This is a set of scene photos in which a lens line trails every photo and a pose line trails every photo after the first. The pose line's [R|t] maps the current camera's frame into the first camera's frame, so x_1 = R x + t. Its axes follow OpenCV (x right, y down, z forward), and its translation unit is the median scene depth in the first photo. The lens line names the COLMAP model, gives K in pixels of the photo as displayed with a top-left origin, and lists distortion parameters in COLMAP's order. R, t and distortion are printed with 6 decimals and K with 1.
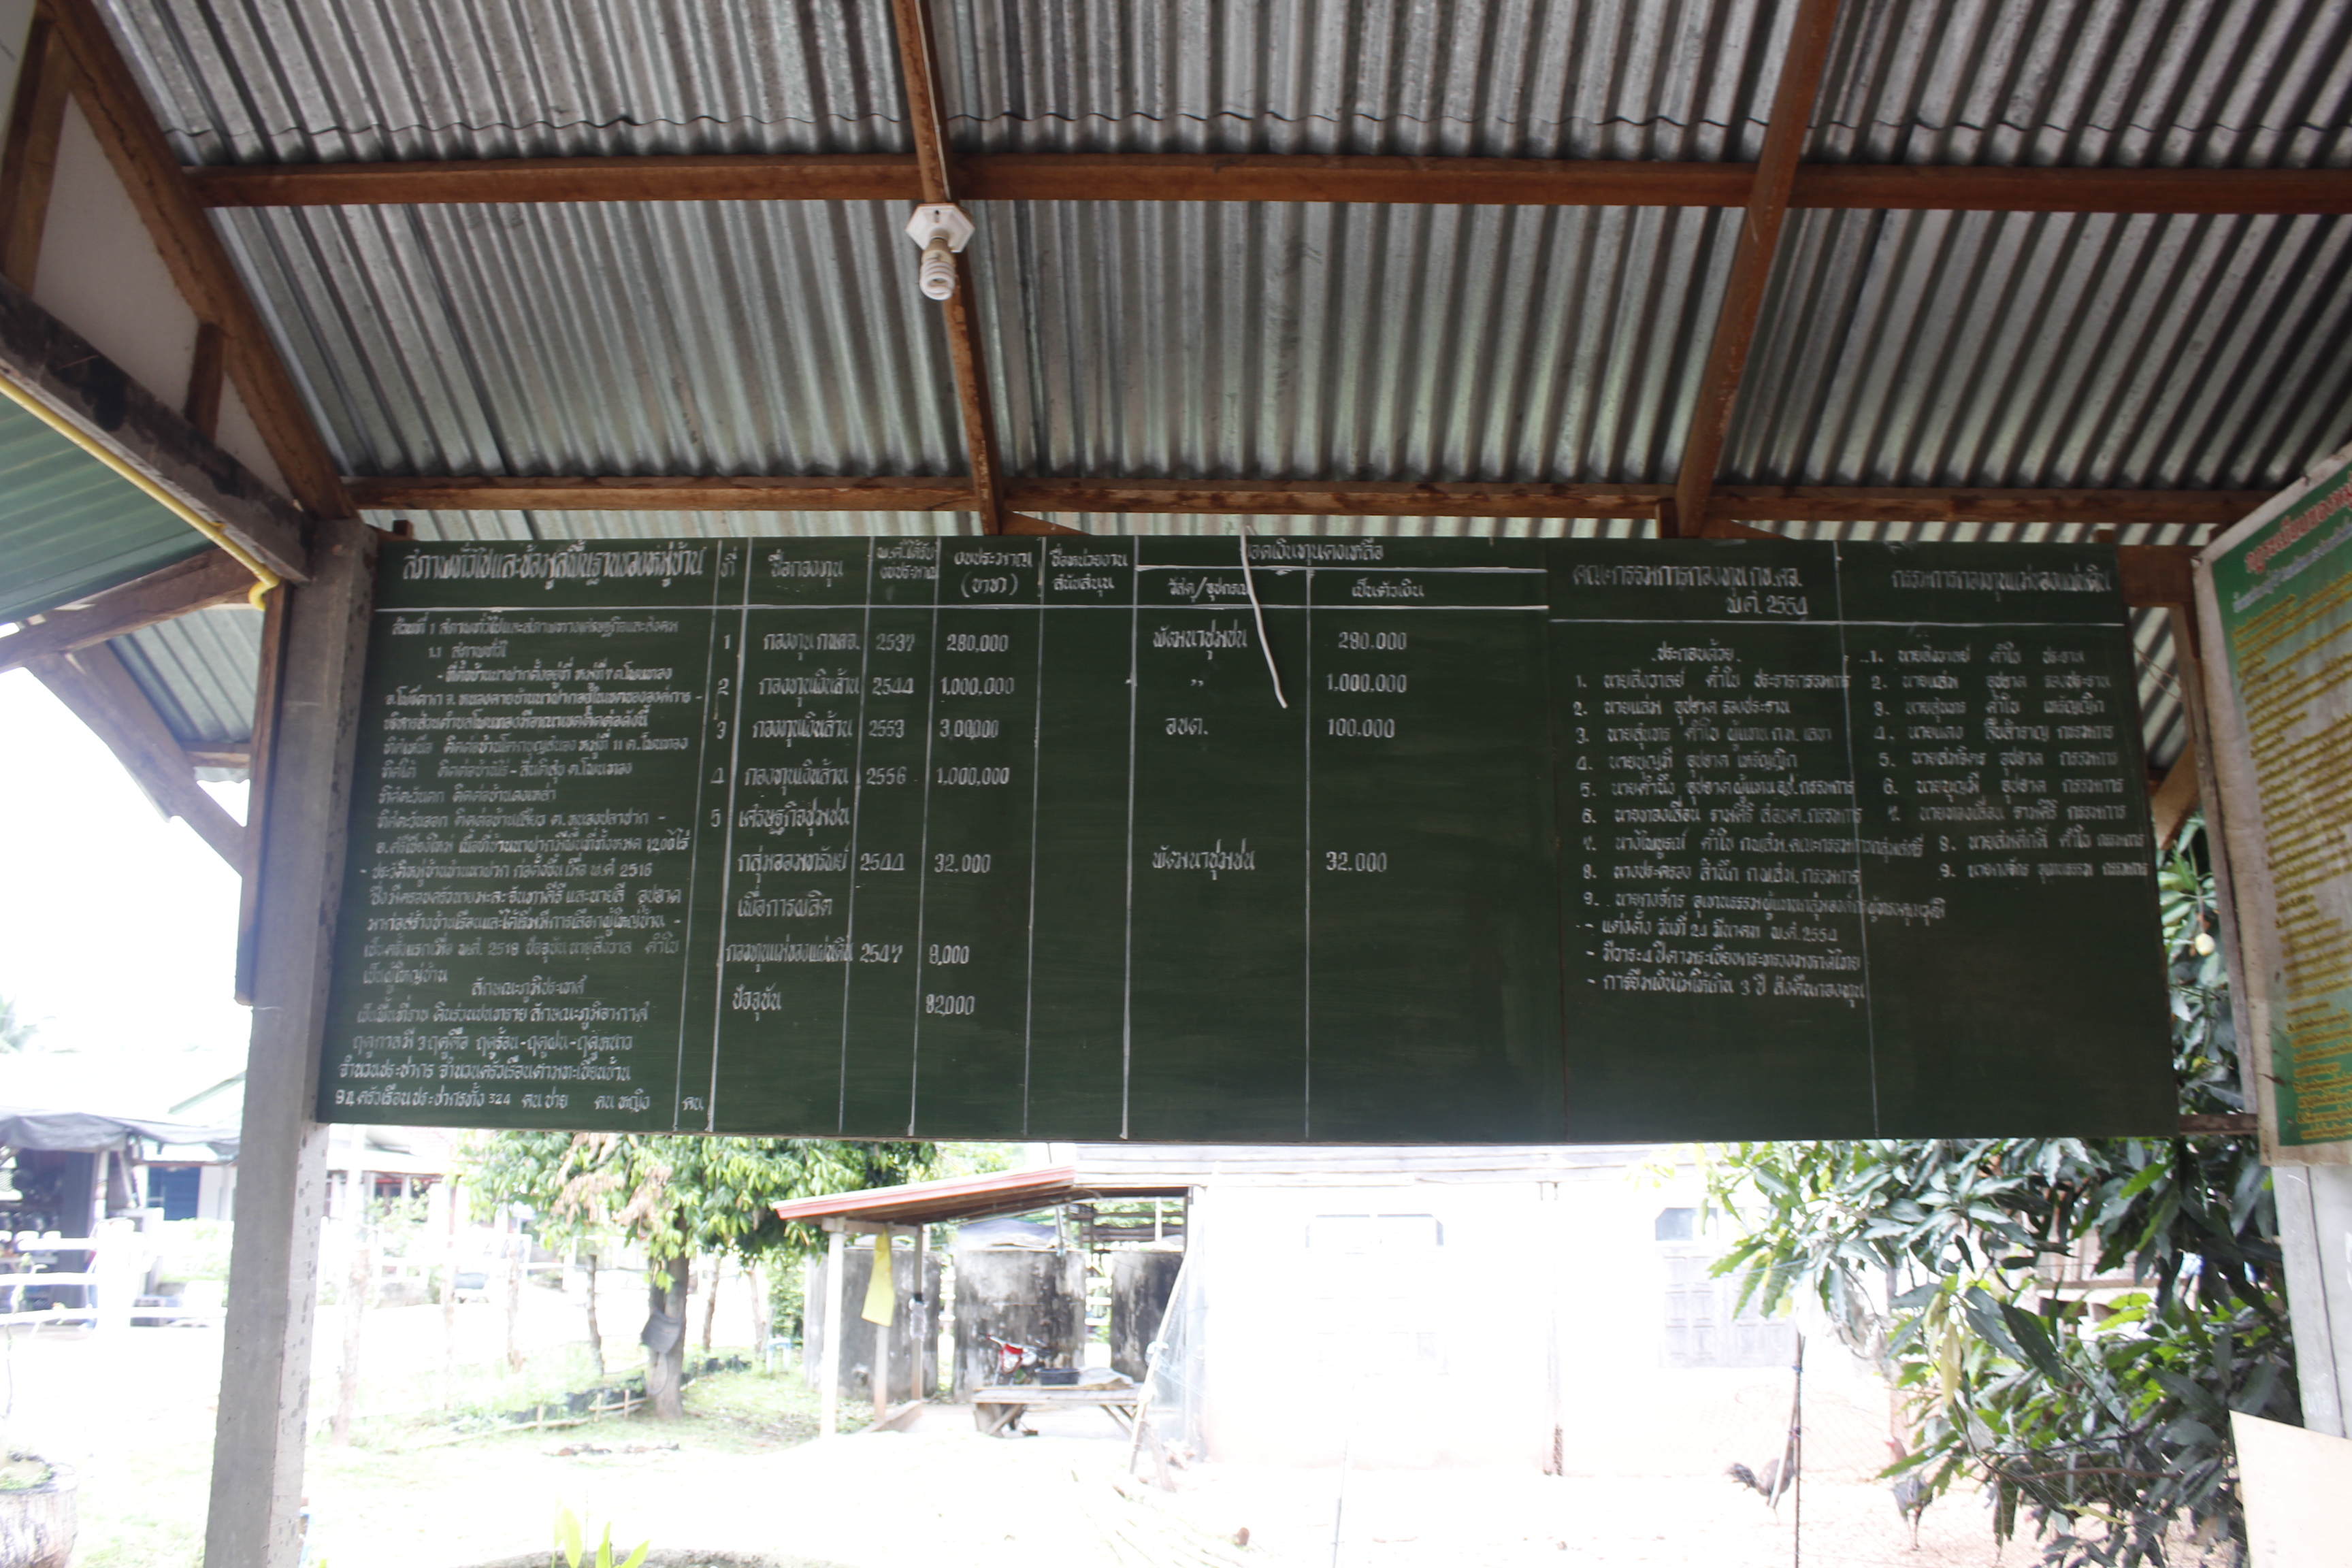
lens RADIAL K [[1958.0, 0, 1176.0], [0, 1958.0, 784.0], [0, 0, 1]] dist [-0.166512, 0.144931]
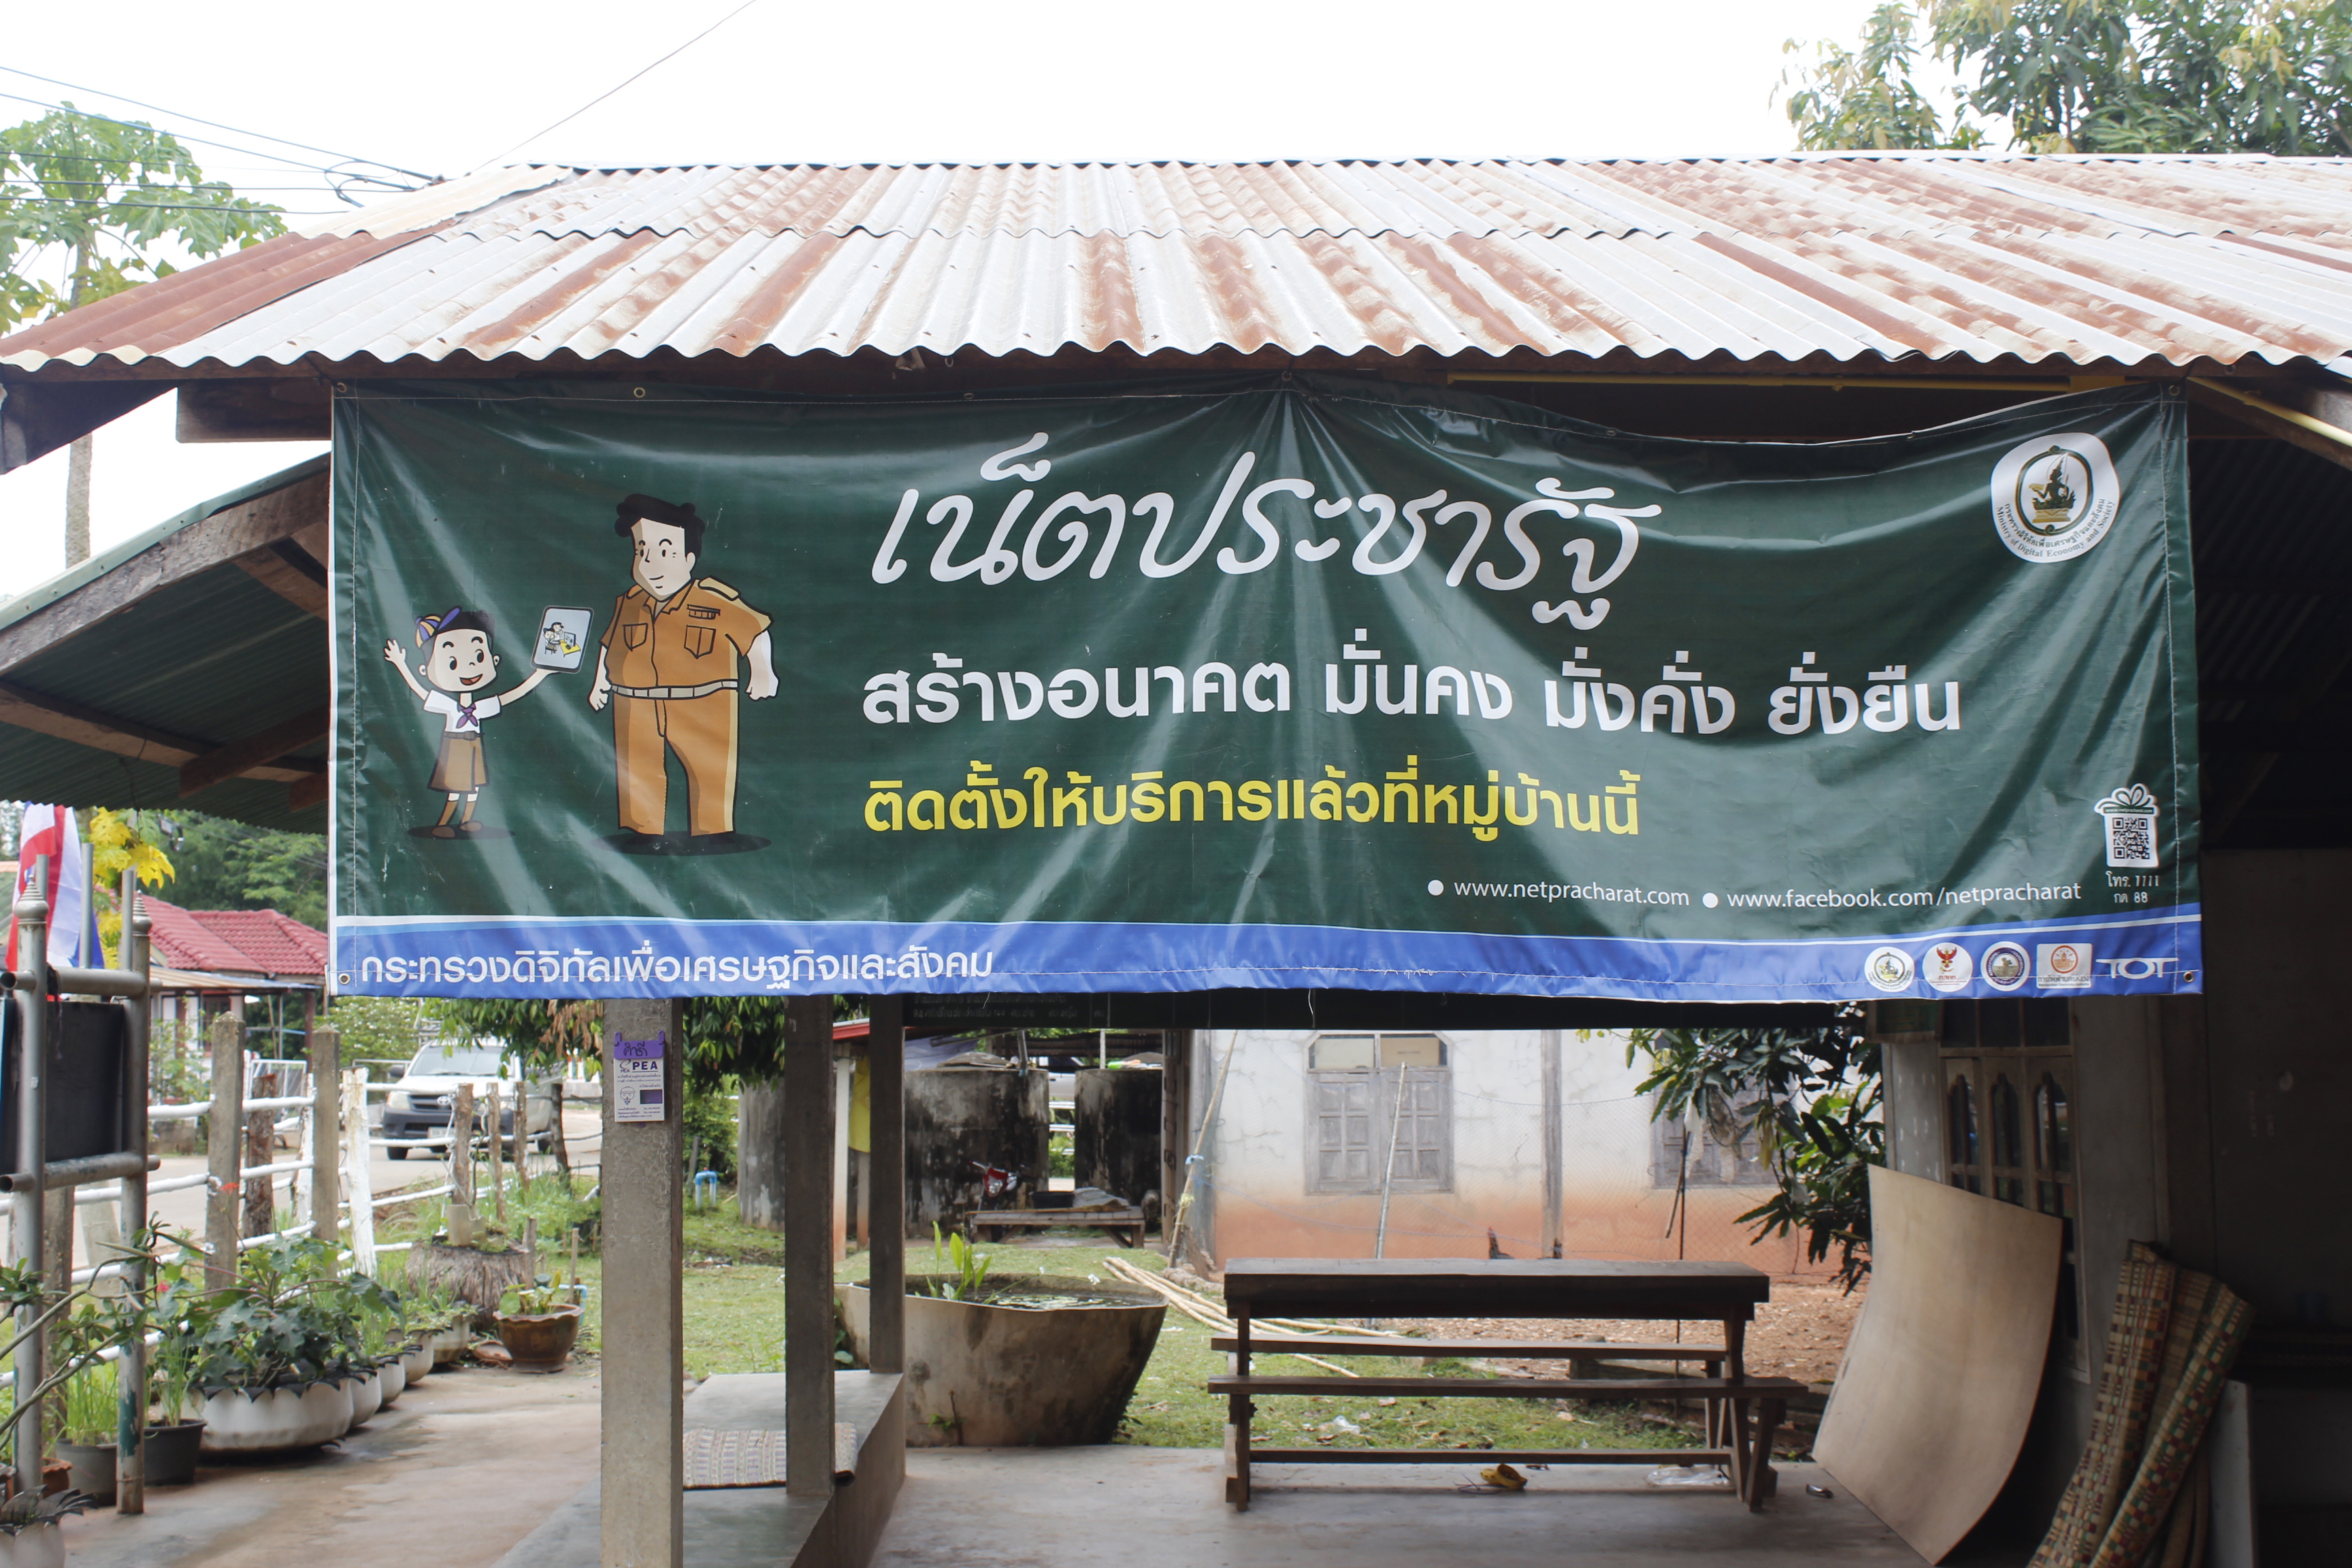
lens RADIAL K [[3086.2, 0, 1176.0], [0, 3086.2, 784.0], [0, 0, 1]] dist [-0.270910, 0.002880]
pose [[0.998413, -0.004098, 0.056175, -0.068870], [-0.004197, 0.989163, 0.146761, -0.103817], [-0.056168, -0.146763, 0.987576, -0.407916]]
